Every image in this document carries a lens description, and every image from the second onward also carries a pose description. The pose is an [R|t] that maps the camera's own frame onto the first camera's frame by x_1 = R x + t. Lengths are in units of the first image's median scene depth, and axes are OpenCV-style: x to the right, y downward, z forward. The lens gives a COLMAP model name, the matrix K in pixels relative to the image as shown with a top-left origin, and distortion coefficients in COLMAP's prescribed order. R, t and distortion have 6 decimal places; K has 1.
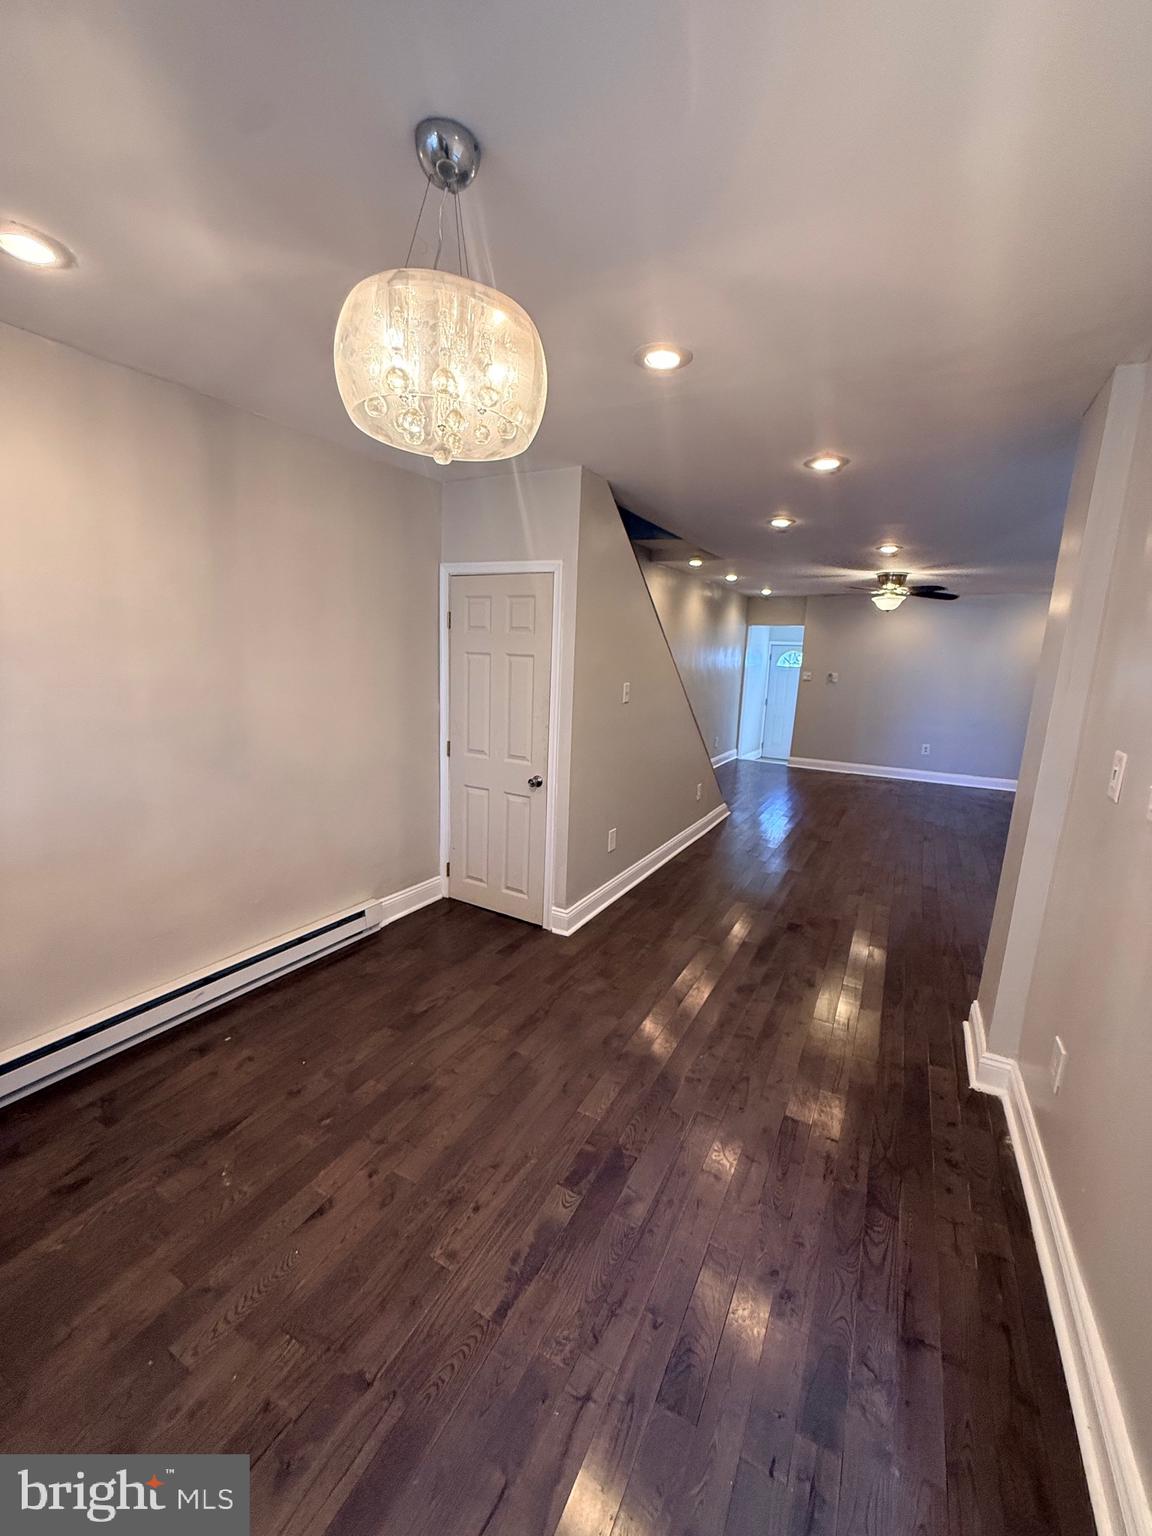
lens RADIAL K [[615.6, 0, 572.9], [0, 615.6, 765.1], [0, 0, 1]] dist [0.001311, 0.000068]
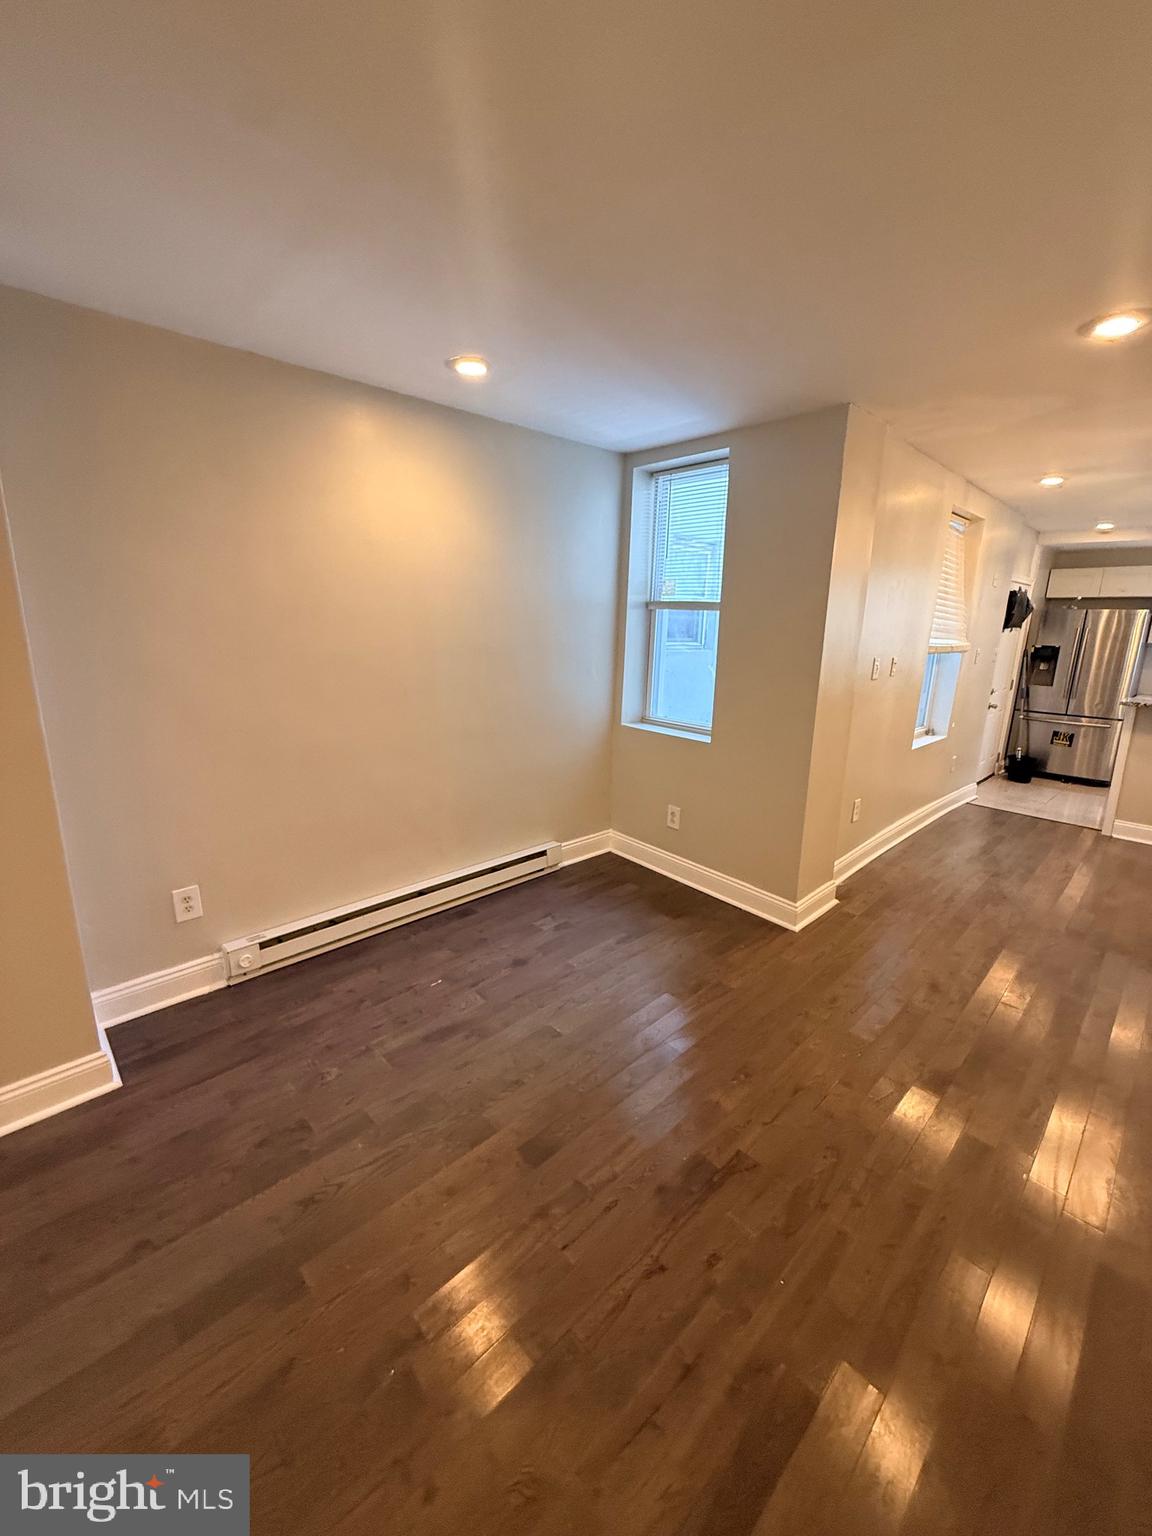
lens RADIAL K [[615.6, 0, 580.7], [0, 615.6, 762.3], [0, 0, 1]] dist [0.001311, 0.000068]
pose [[-0.955713, -0.127625, 0.265188, 0.971914], [-0.006912, 0.910564, 0.413310, -0.439798], [-0.294219, 0.393173, -0.871120, 2.568910]]
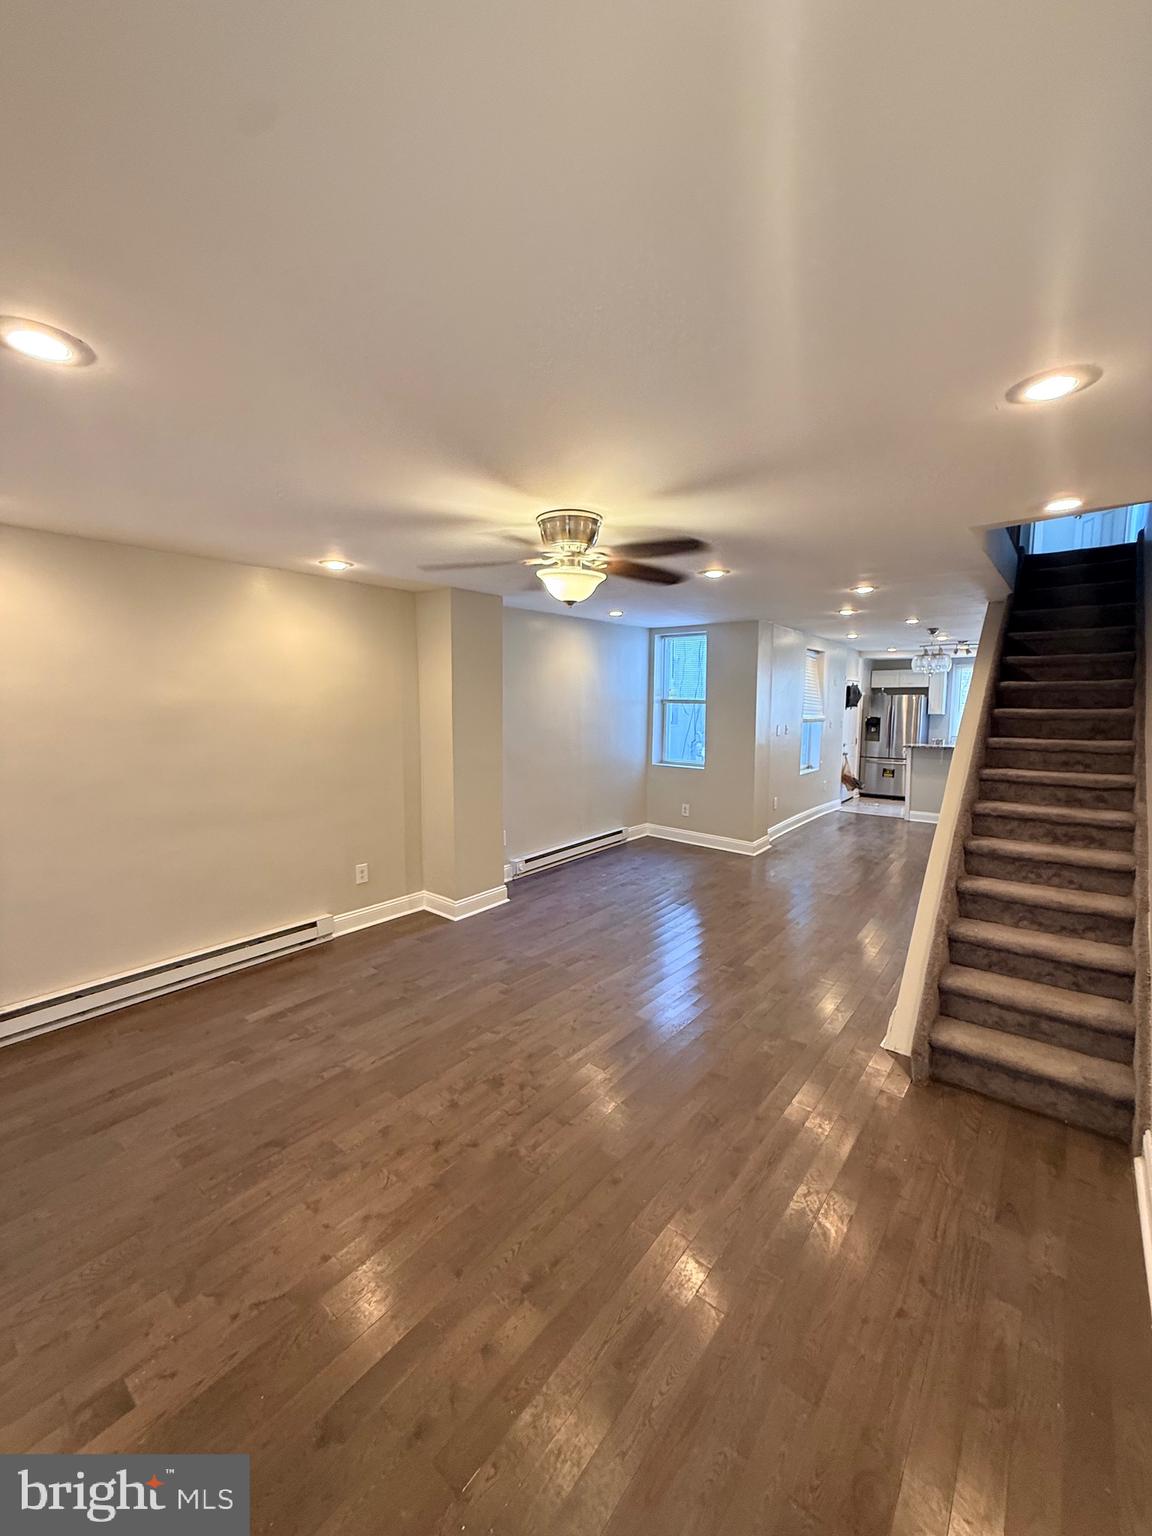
lens RADIAL K [[615.6, 0, 587.3], [0, 615.6, 765.4], [0, 0, 1]] dist [0.001311, 0.000068]
pose [[-0.989629, -0.057490, 0.131645, 1.260613], [-0.016307, 0.955461, 0.294668, -0.775215], [-0.142722, 0.289465, -0.946489, 4.158797]]
